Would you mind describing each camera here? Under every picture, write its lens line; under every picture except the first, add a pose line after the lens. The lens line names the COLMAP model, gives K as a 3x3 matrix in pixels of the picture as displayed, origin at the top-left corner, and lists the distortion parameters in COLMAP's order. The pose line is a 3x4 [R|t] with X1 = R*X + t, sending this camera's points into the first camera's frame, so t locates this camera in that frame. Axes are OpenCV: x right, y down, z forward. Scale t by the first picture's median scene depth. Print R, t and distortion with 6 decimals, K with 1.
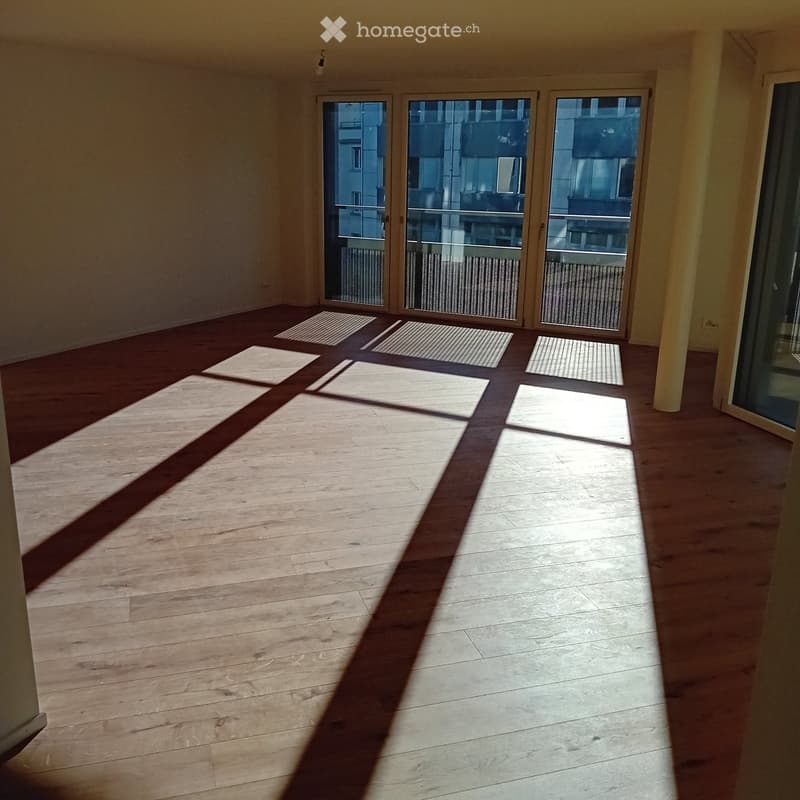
lens RADIAL K [[821.8, 0, 400.0], [0, 821.8, 400.0], [0, 0, 1]] dist [0.128722, -0.304959]
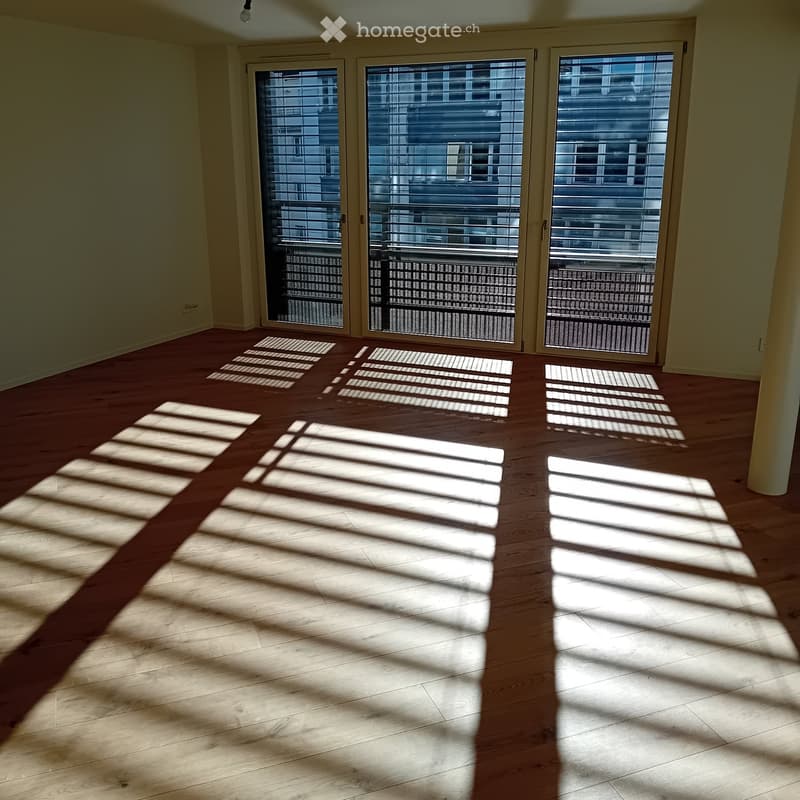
lens RADIAL K [[821.8, 0, 400.0], [0, 821.8, 400.0], [0, 0, 1]] dist [0.128722, -0.304959]
pose [[0.997414, -0.040747, 0.059206, -0.015189], [0.039945, 0.999094, 0.014659, -0.054380], [-0.059750, -0.012256, 0.998138, 0.204036]]
